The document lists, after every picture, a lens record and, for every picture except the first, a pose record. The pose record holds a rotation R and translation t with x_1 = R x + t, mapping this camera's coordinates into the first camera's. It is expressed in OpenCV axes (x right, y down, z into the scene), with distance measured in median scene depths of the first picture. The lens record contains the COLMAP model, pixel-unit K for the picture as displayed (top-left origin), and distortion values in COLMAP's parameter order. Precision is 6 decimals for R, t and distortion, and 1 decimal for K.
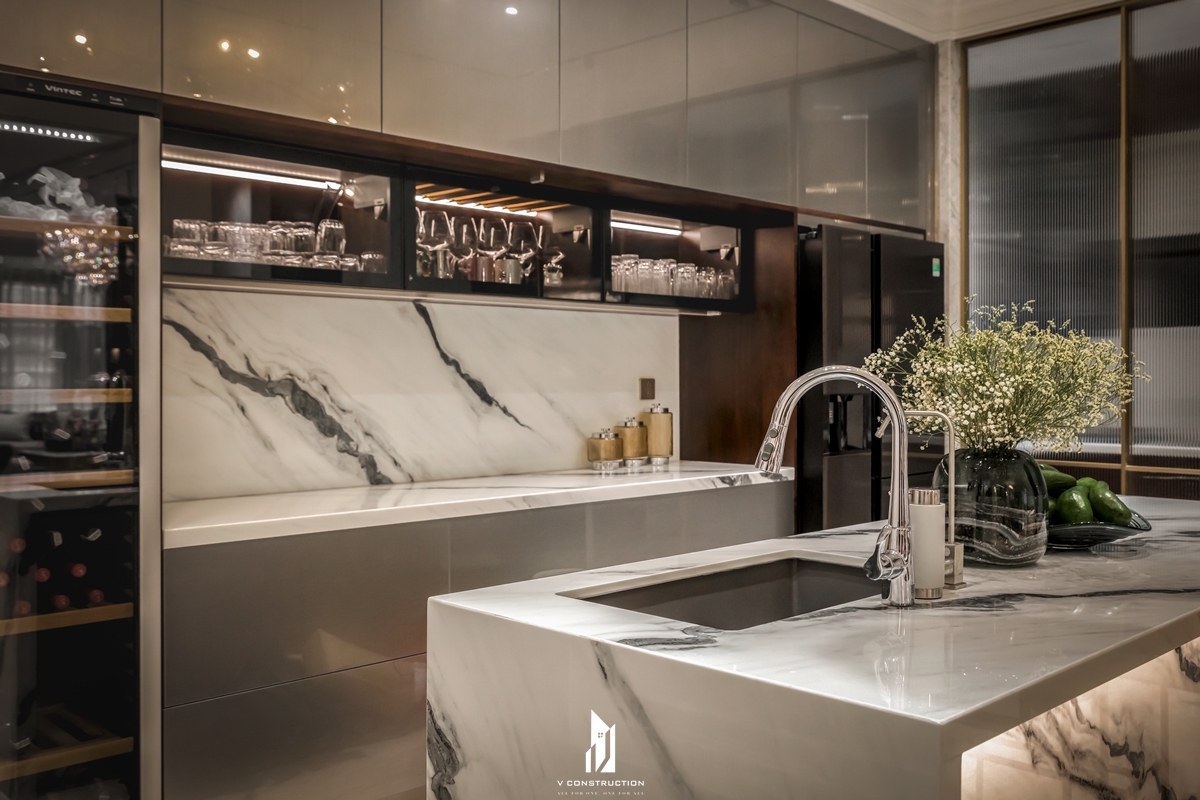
lens RADIAL K [[1151.6, 0, 599.6], [0, 1151.6, 400.4], [0, 0, 1]] dist [0.082748, 0.000000]
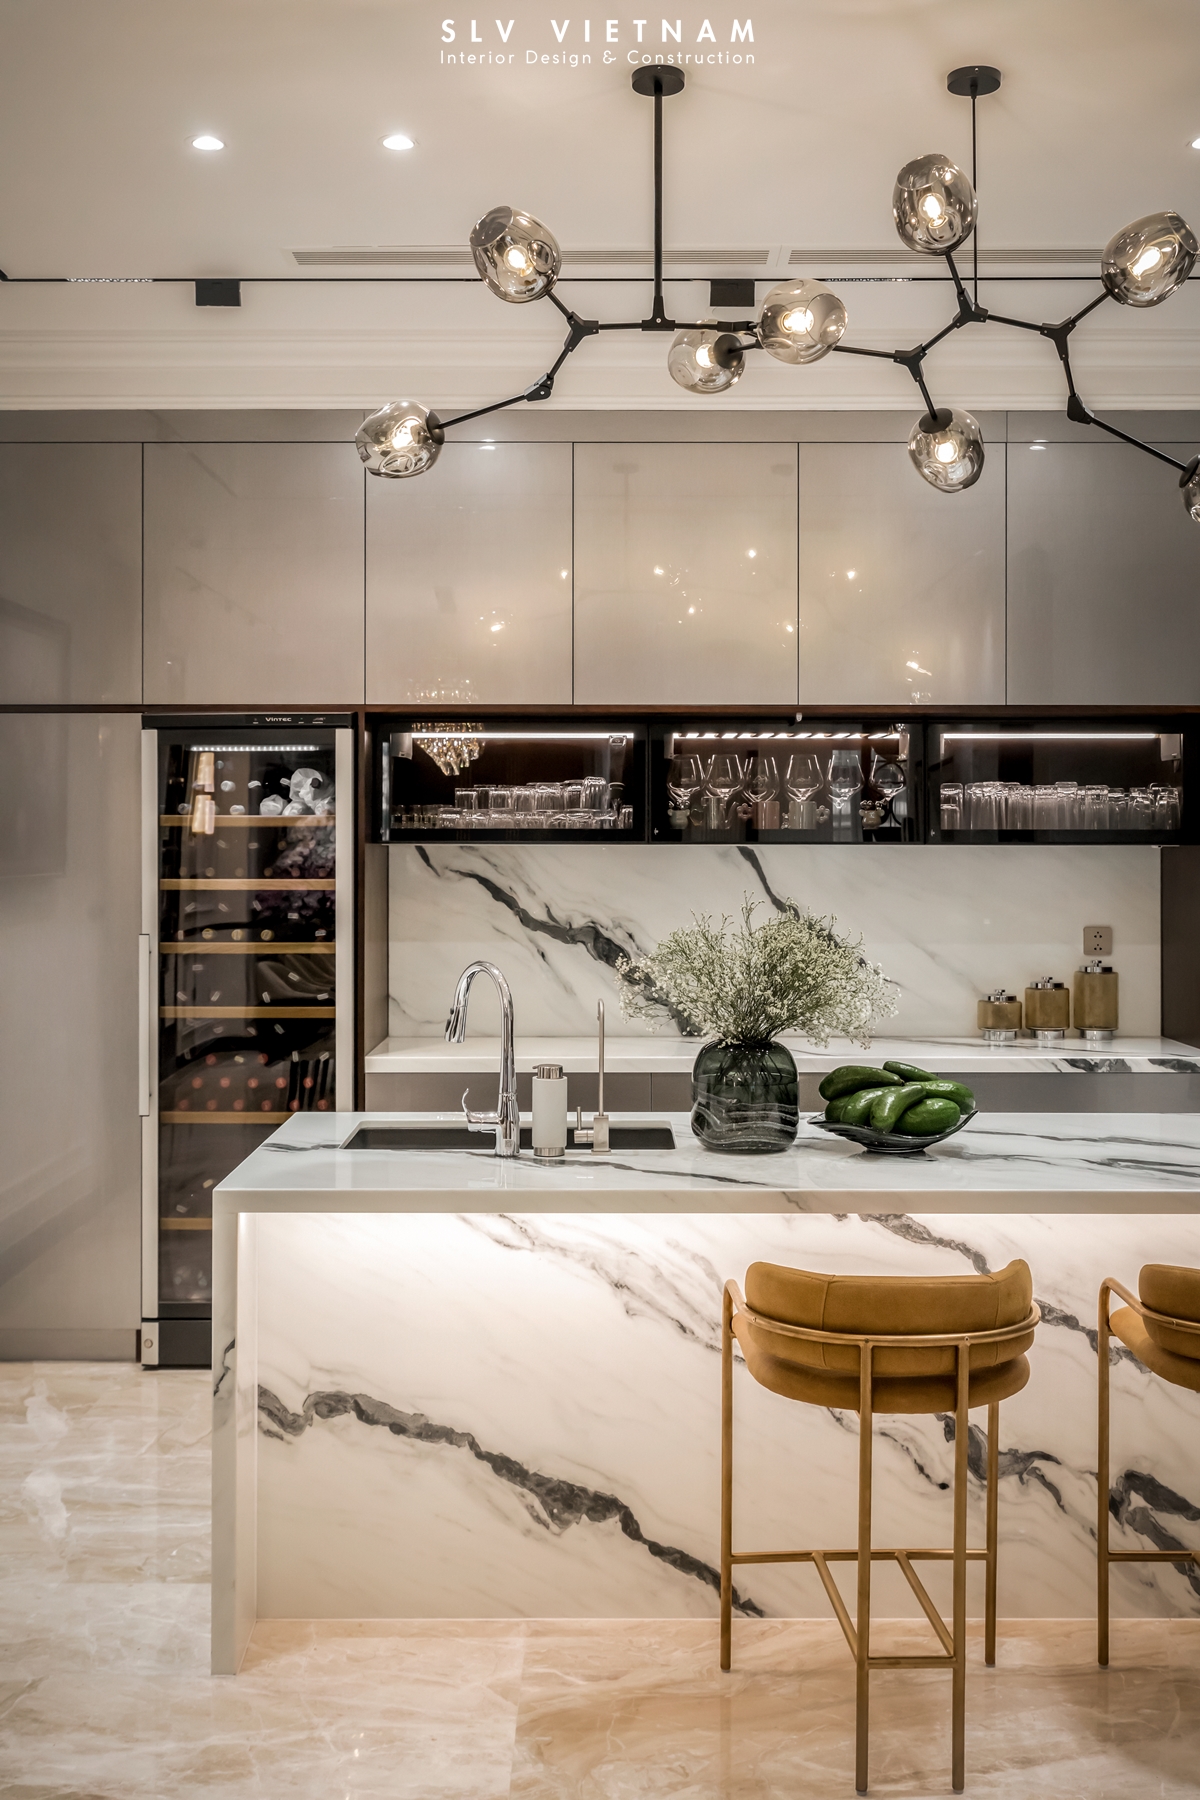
lens RADIAL K [[1884.0, 0, 598.8], [0, 1884.0, 894.6], [0, 0, 1]] dist [-0.002196, 0.000000]
pose [[0.716825, 0.020058, -0.696964, 0.907207], [-0.016630, 0.999794, 0.011670, -0.067012], [0.697055, 0.003225, 0.717011, -0.194892]]
